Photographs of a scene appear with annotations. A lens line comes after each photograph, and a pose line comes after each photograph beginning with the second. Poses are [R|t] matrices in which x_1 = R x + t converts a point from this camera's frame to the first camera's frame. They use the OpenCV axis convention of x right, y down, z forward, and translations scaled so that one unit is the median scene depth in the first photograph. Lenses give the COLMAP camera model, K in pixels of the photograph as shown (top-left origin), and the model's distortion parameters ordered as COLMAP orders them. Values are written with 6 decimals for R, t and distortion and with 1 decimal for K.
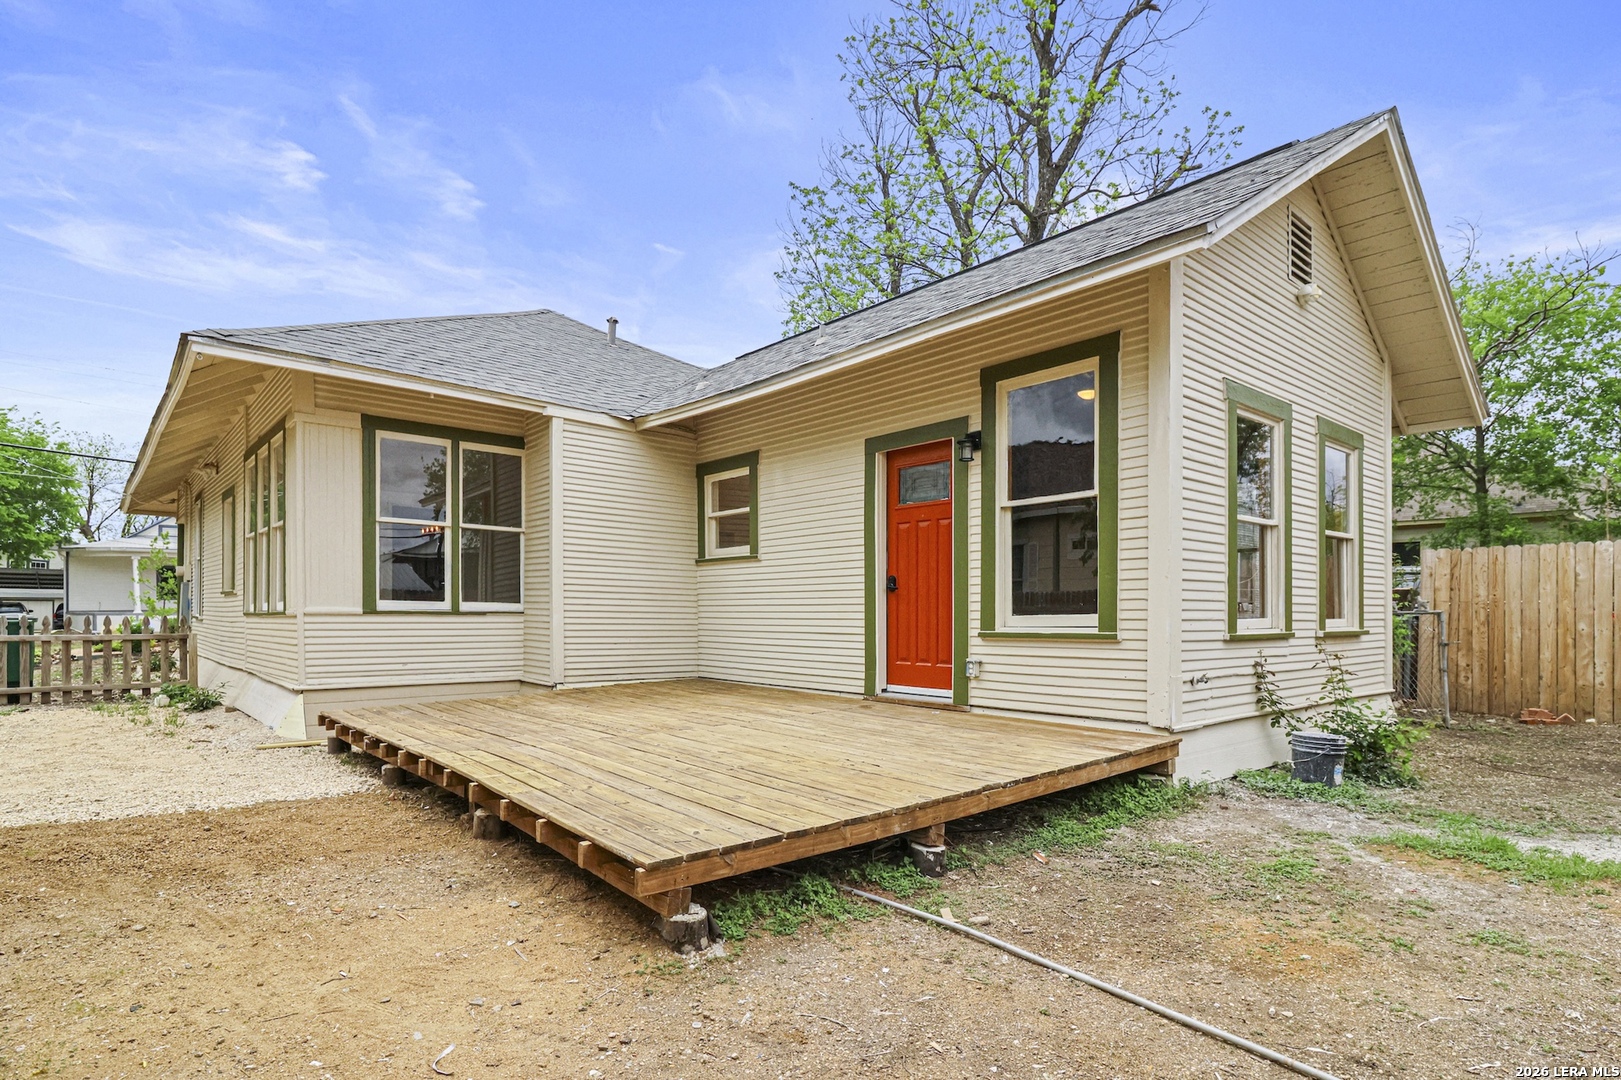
lens RADIAL K [[852.2, 0, 827.7], [0, 852.2, 608.8], [0, 0, 1]] dist [-0.001858, -0.000163]
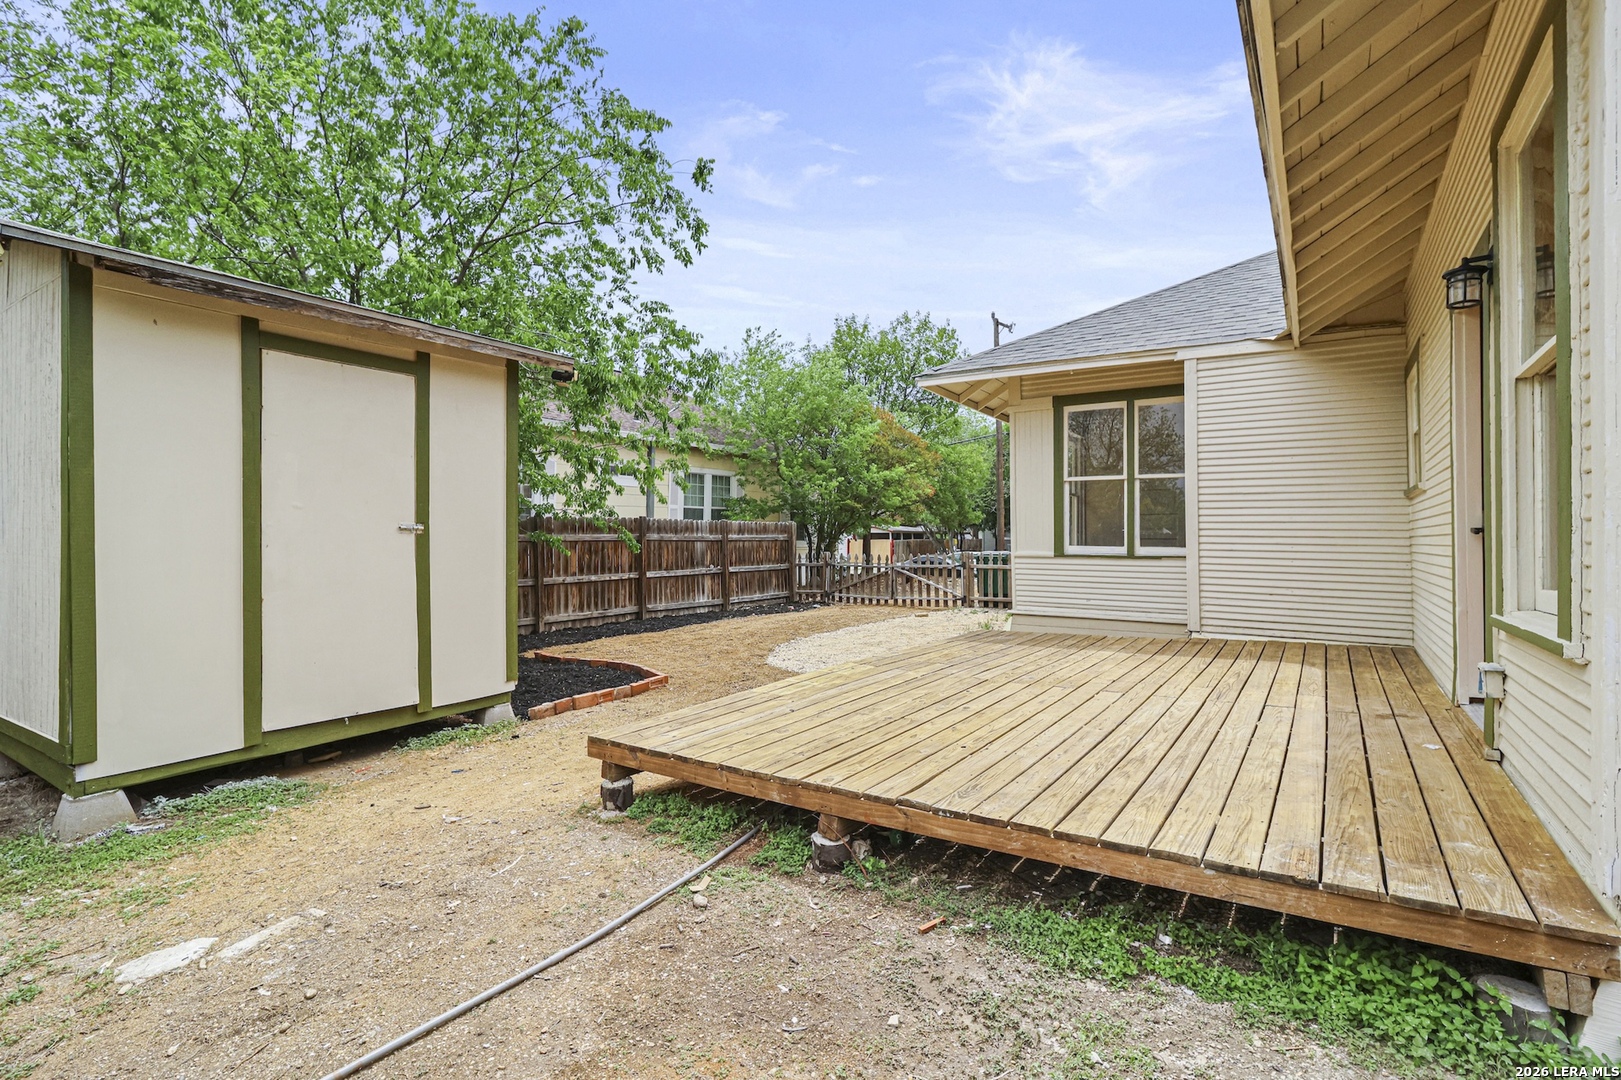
lens RADIAL K [[755.5, 0, 813.6], [0, 755.5, 539.4], [0, 0, 1]] dist [-0.001383, -0.000305]
pose [[0.256344, -0.003911, -0.966578, 0.428664], [0.002014, 0.999992, -0.003512, -0.016151], [0.966583, -0.001046, 0.256350, 0.375205]]
